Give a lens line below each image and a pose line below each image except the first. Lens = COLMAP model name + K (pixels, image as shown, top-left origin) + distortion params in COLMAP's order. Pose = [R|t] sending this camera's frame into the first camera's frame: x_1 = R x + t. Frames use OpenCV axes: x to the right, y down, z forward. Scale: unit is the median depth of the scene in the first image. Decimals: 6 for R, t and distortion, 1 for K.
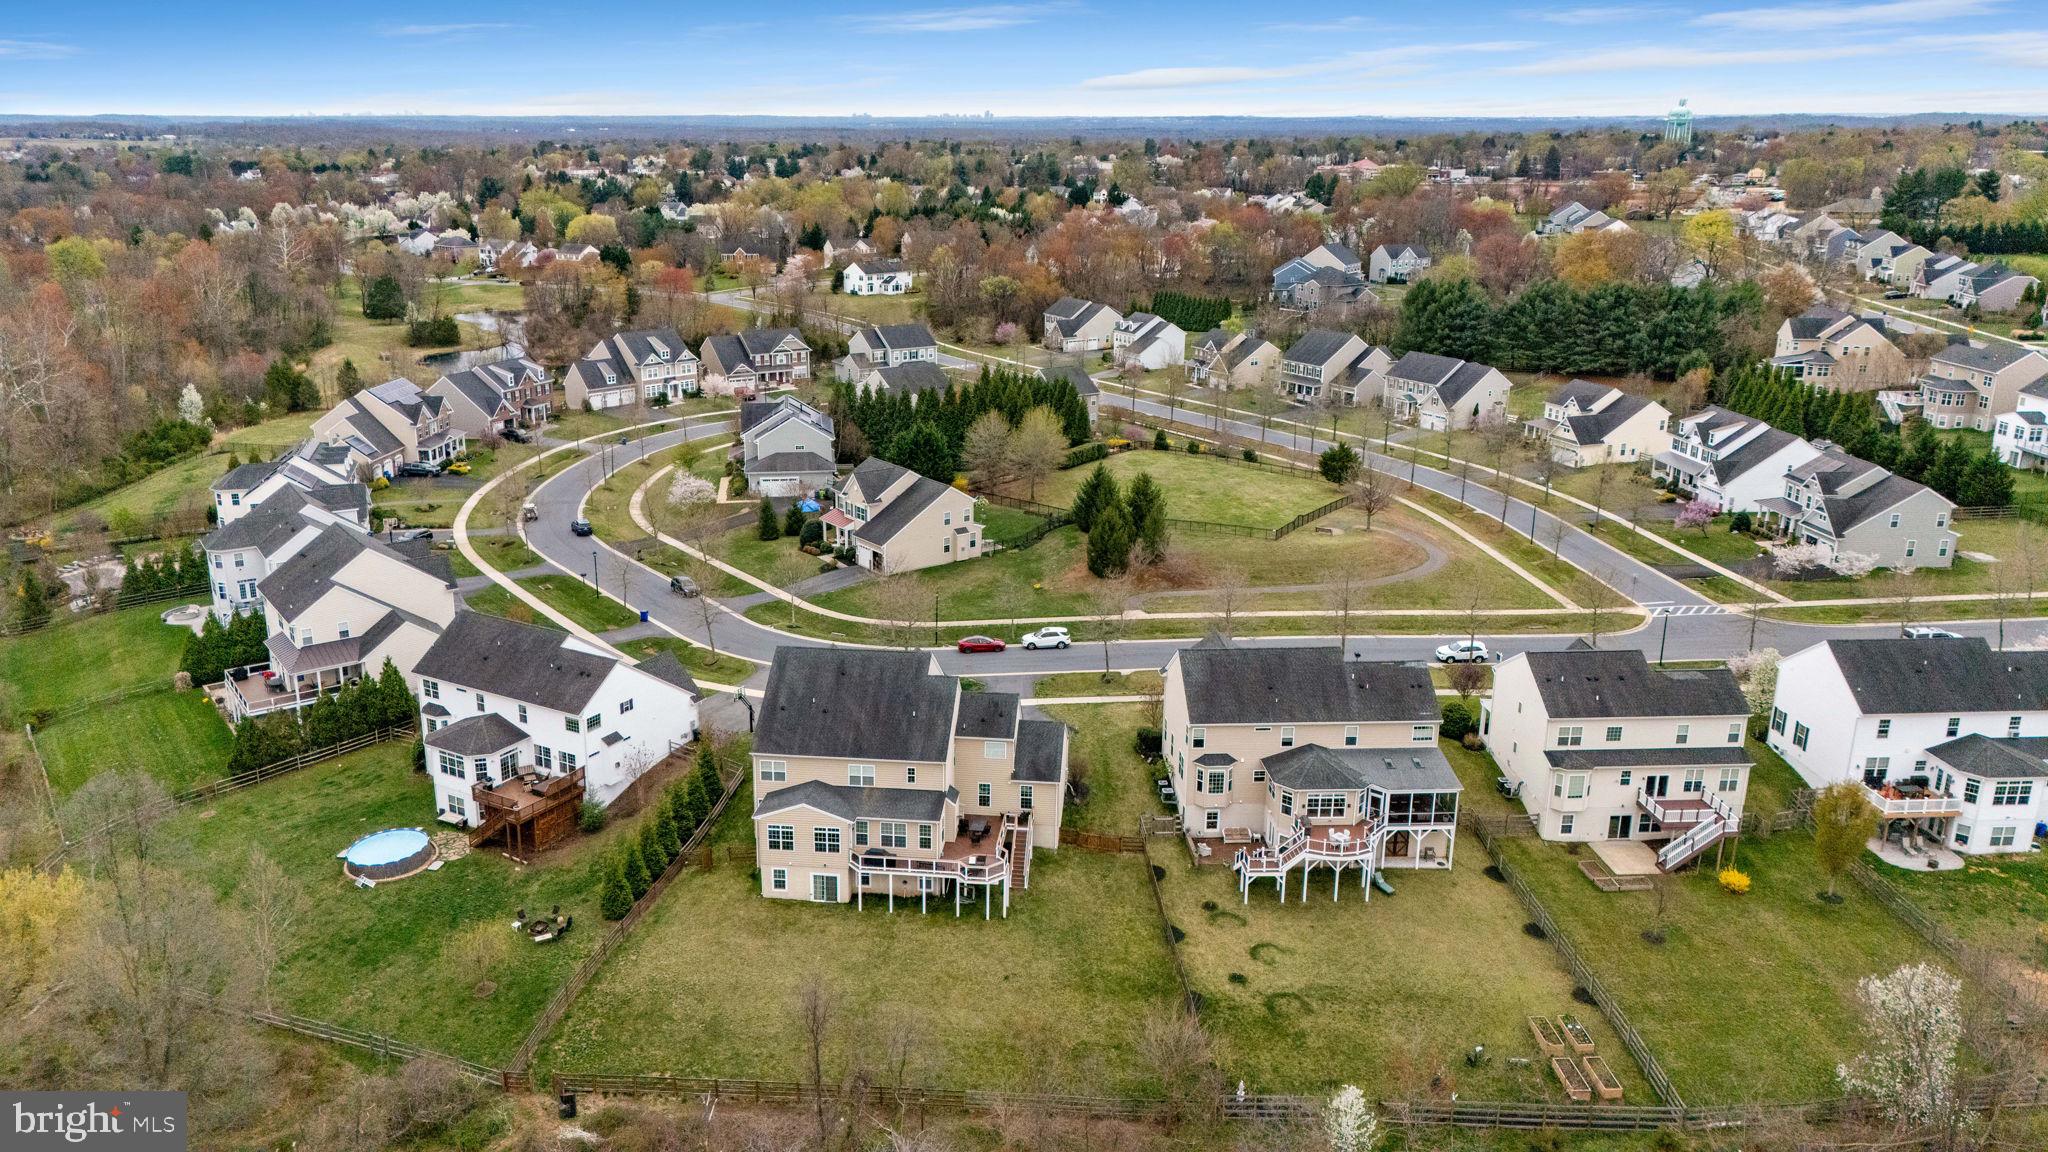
lens RADIAL K [[1534.7, 0, 1002.9], [0, 1534.7, 538.0], [0, 0, 1]] dist [0.088946, -0.109708]
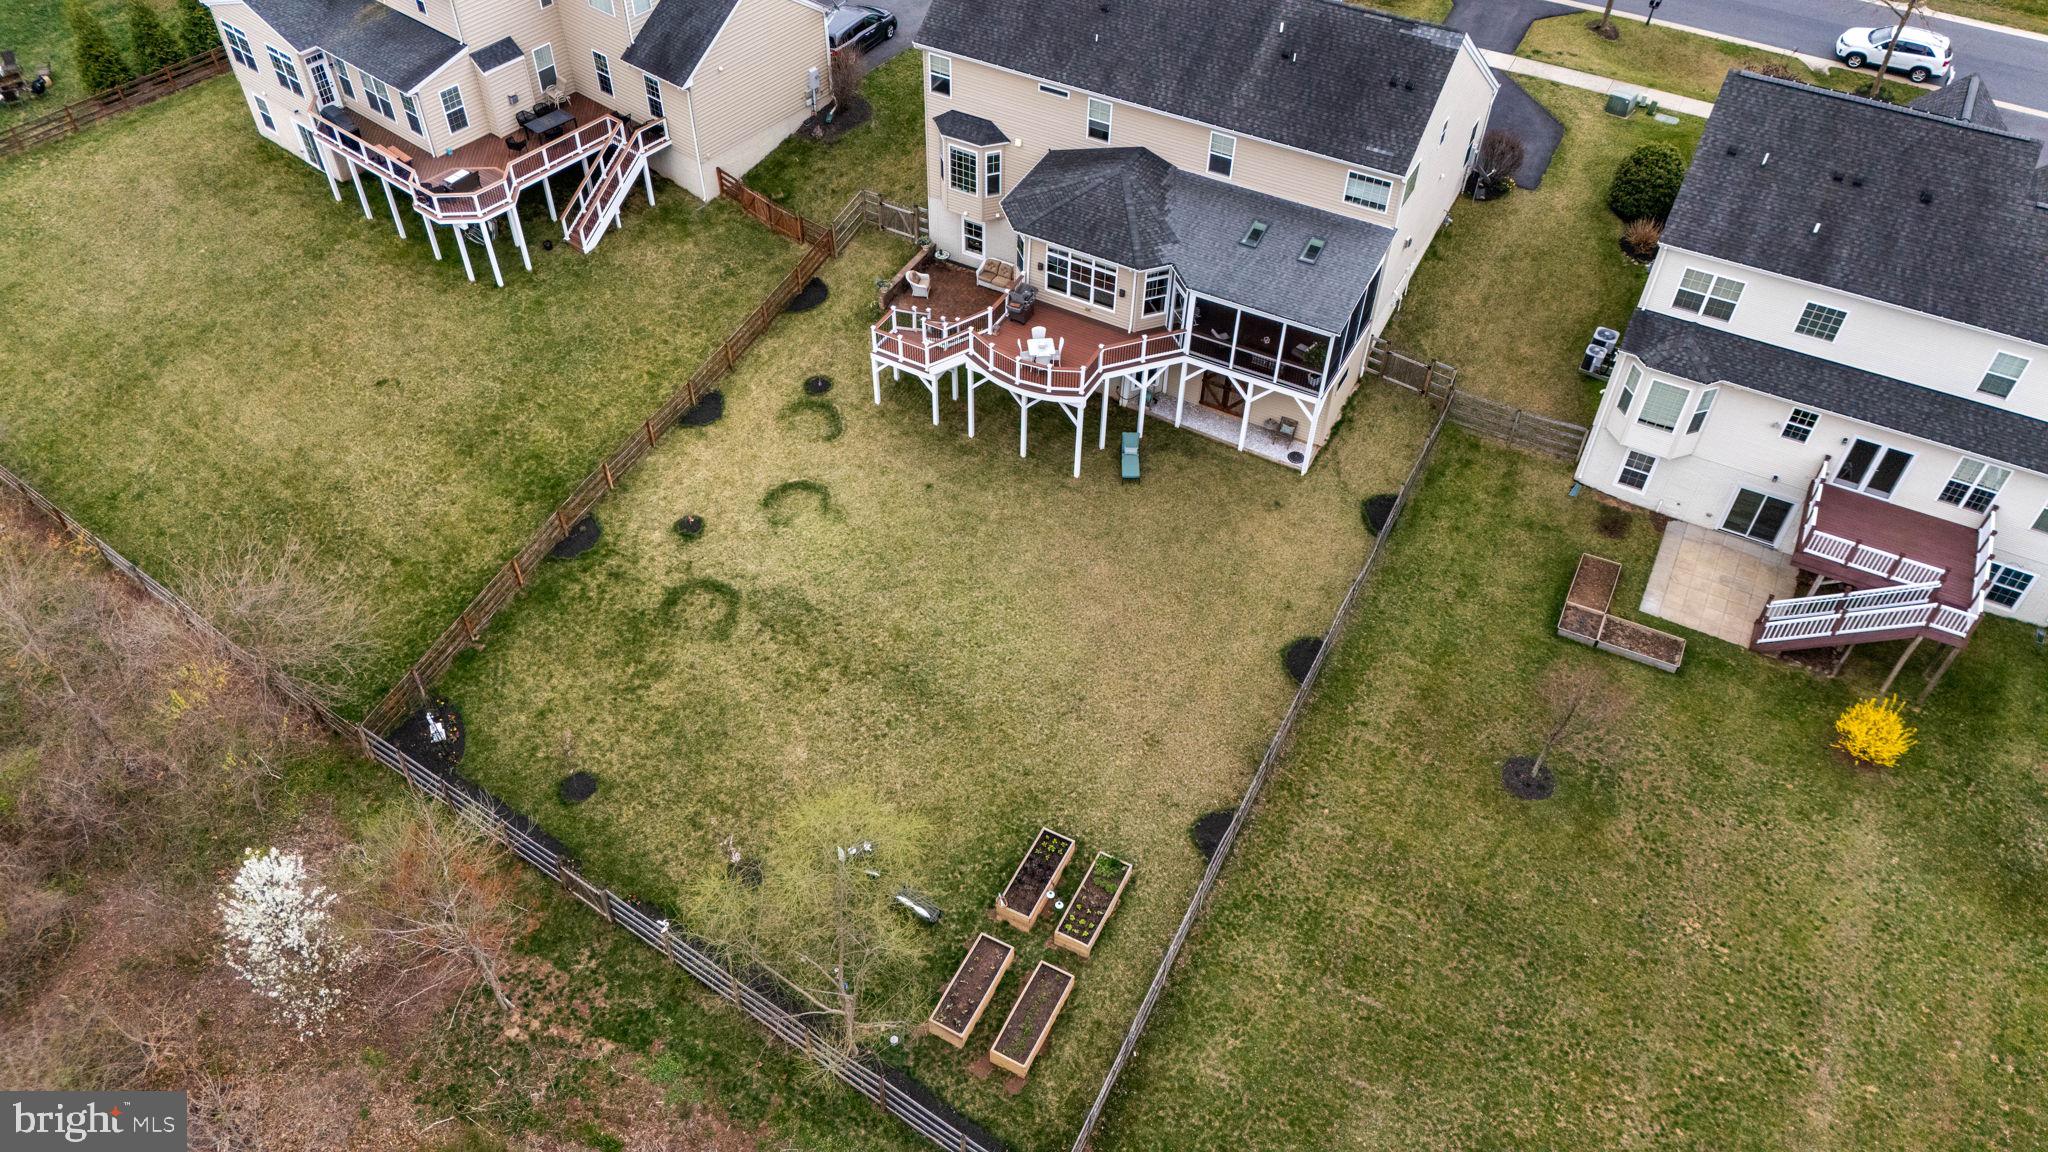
lens RADIAL K [[1534.7, 0, 1027.6], [0, 1534.7, 567.0], [0, 0, 1]] dist [0.088946, -0.109708]
pose [[0.850347, 0.381515, -0.362430, 0.387206], [-0.153825, 0.838874, 0.522138, -0.004812], [0.503237, -0.388248, 0.772021, 0.540765]]
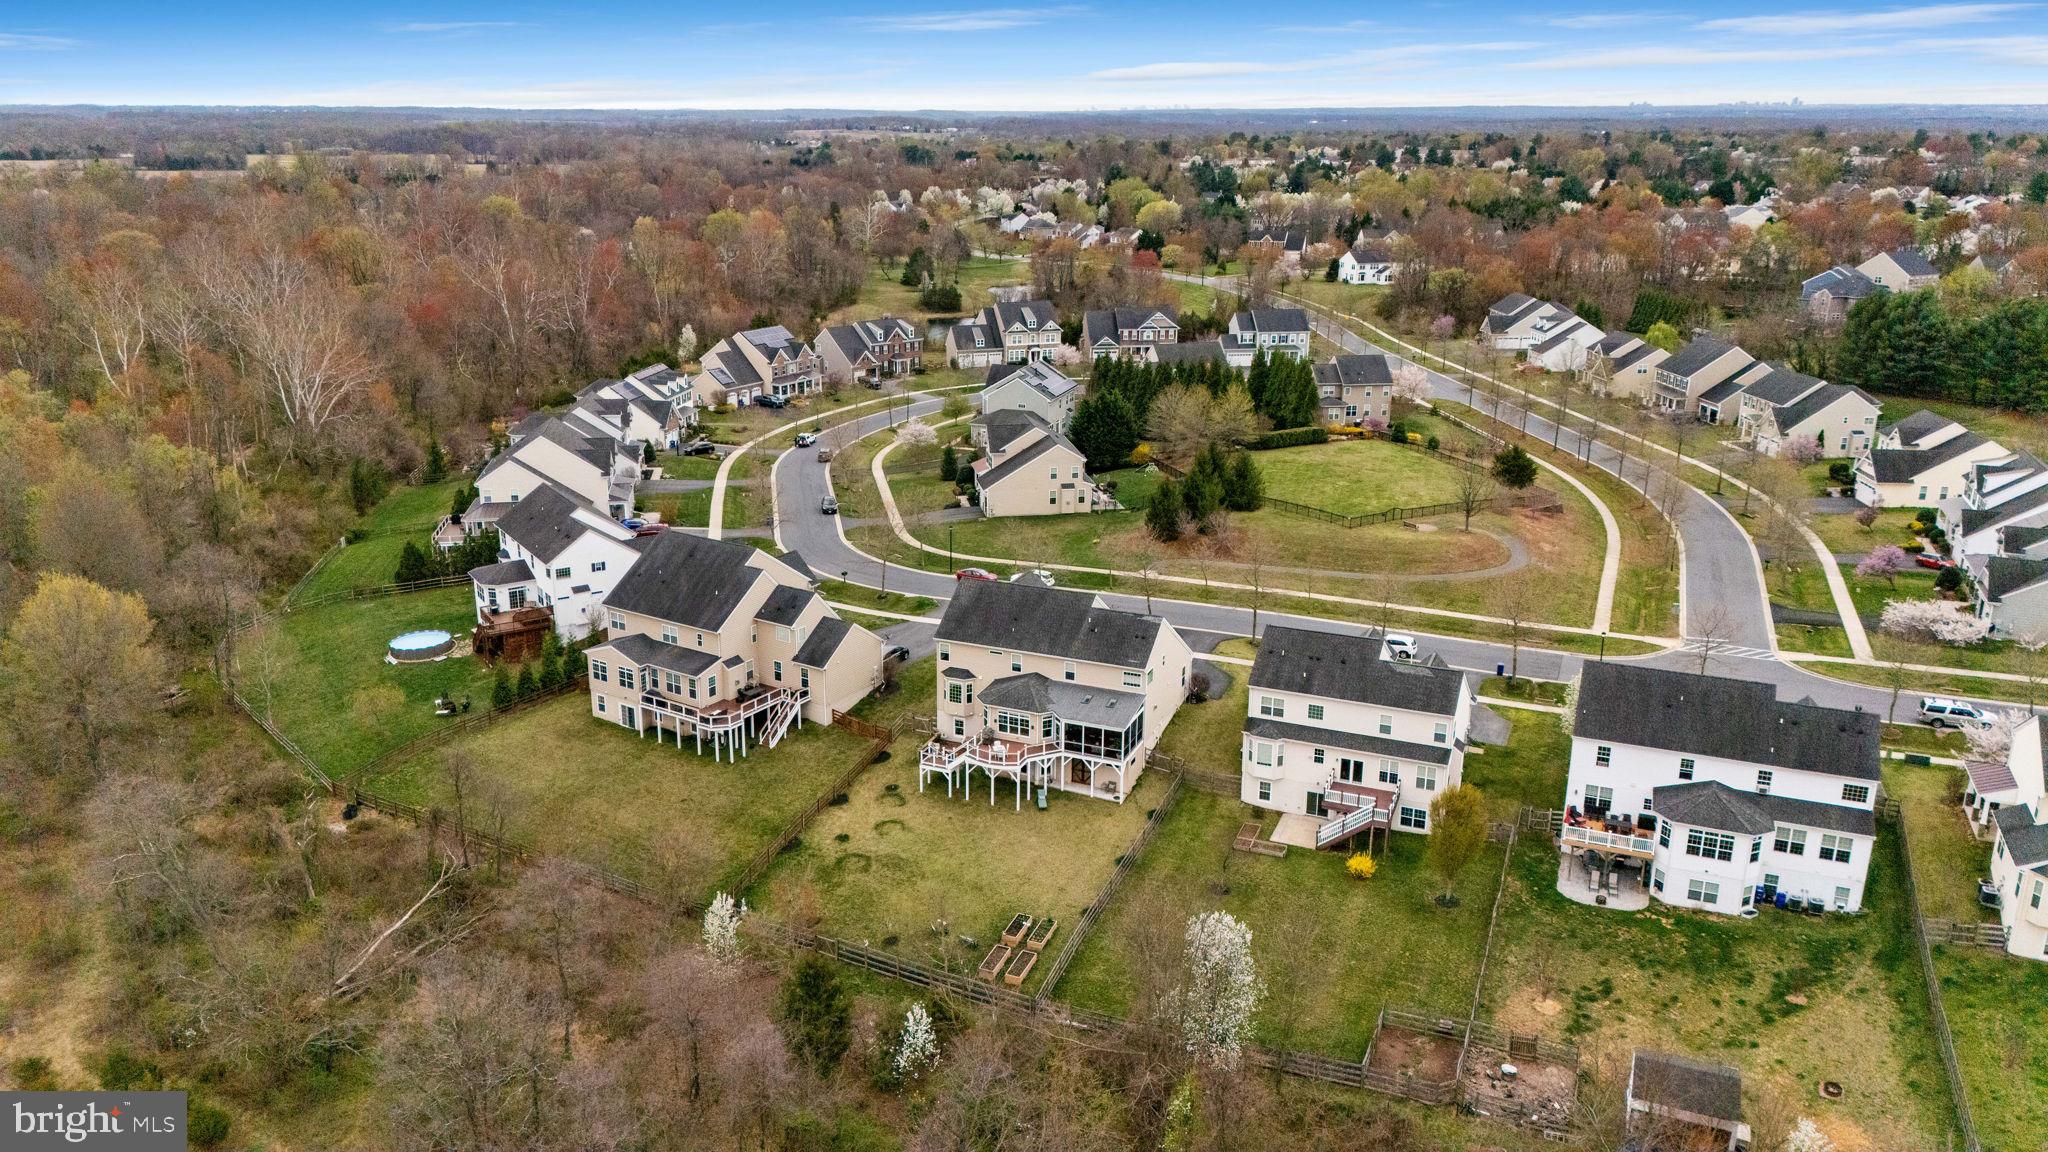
lens RADIAL K [[1534.7, 0, 1022.1], [0, 1534.7, 554.5], [0, 0, 1]] dist [0.088946, -0.109708]
pose [[0.893830, 0.125527, -0.430478, 0.642674], [-0.119181, 0.991992, 0.041800, 0.002956], [0.432278, 0.013943, 0.901633, -0.006414]]
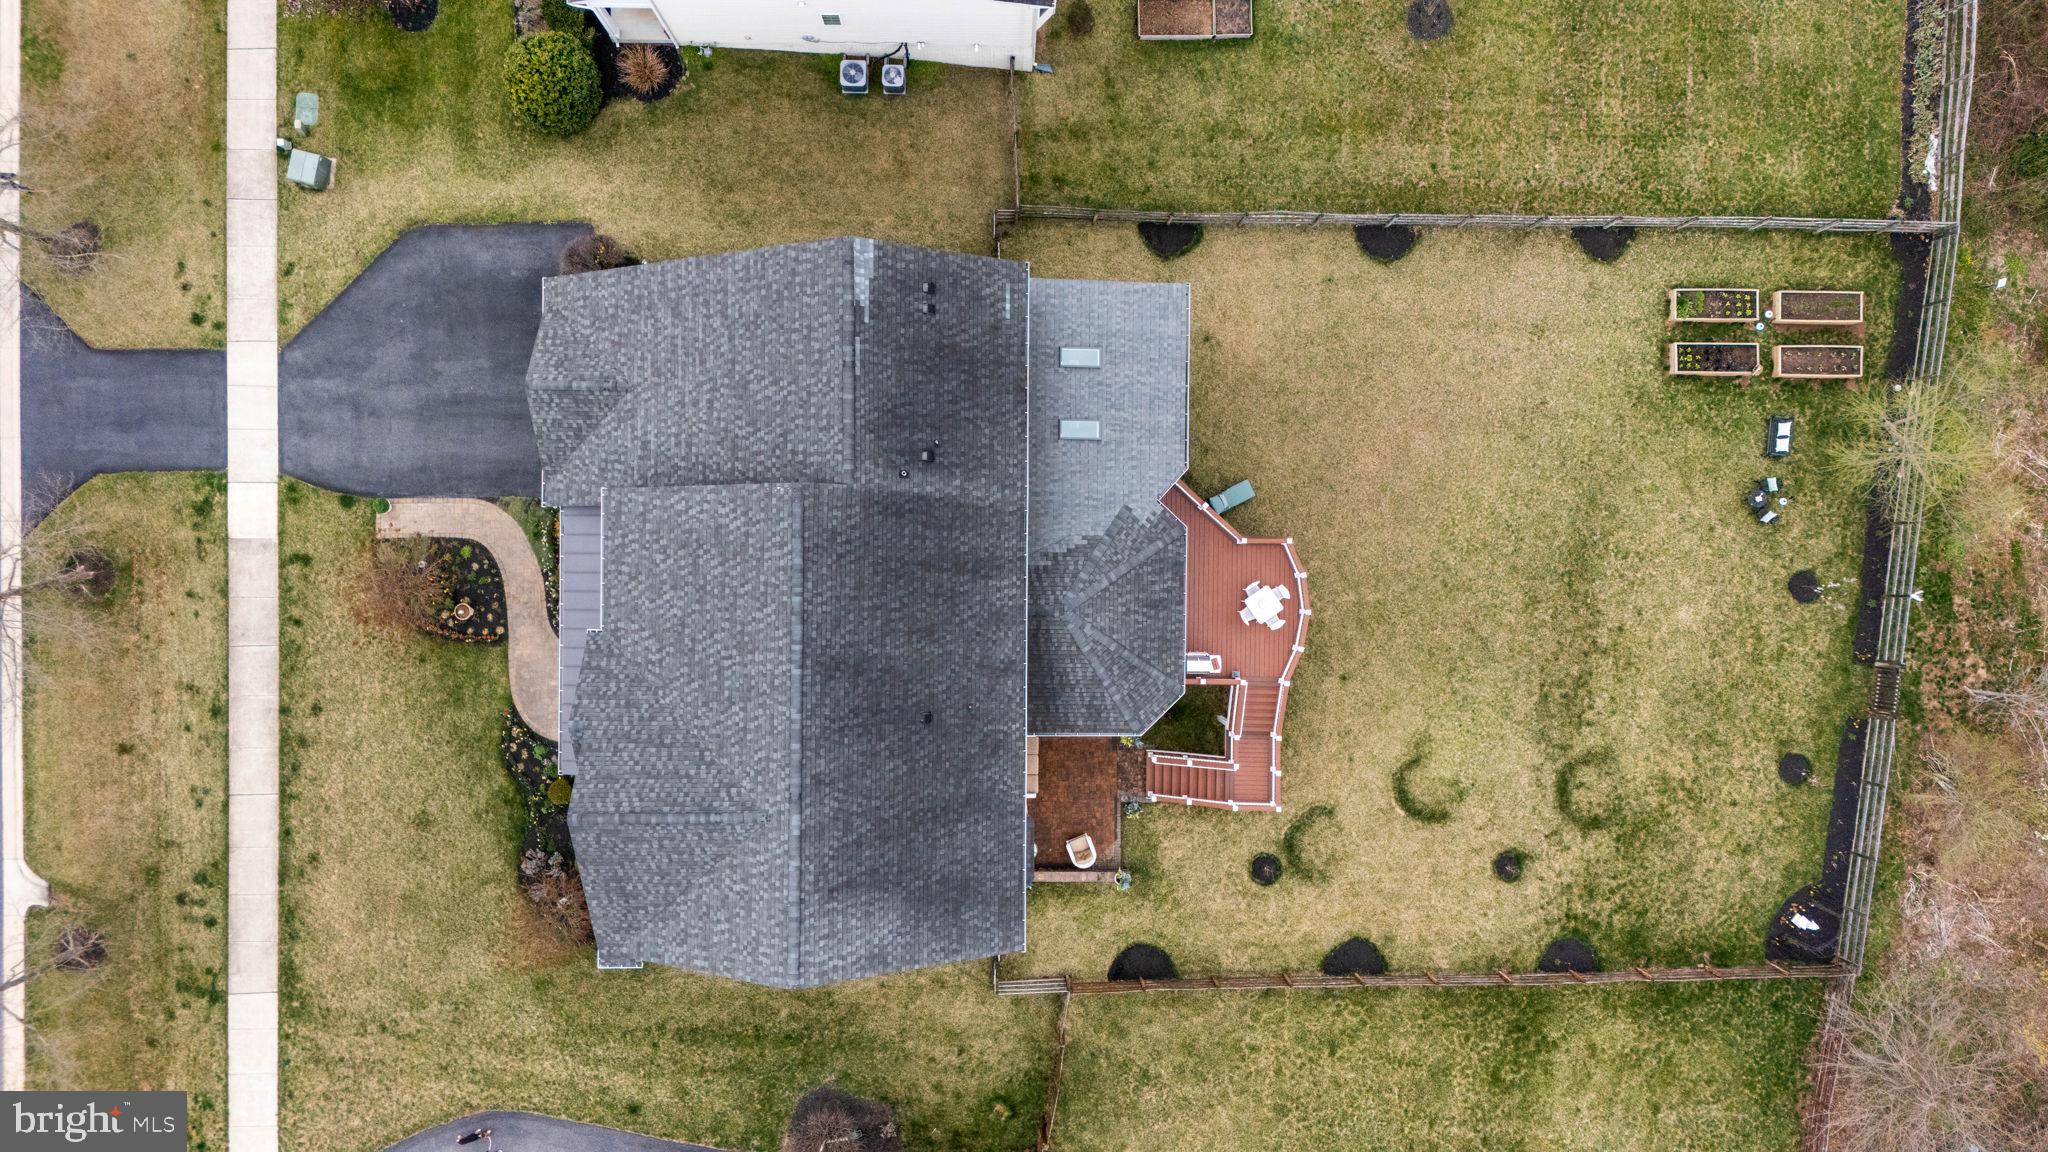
lens RADIAL K [[1534.7, 0, 1038.5], [0, 1534.7, 567.3], [0, 0, 1]] dist [0.088946, -0.109708]
pose [[0.073673, -0.997271, -0.004856, 0.208223], [0.250546, 0.013796, 0.968006, -0.232136], [-0.965297, -0.072532, 0.250879, 0.876197]]
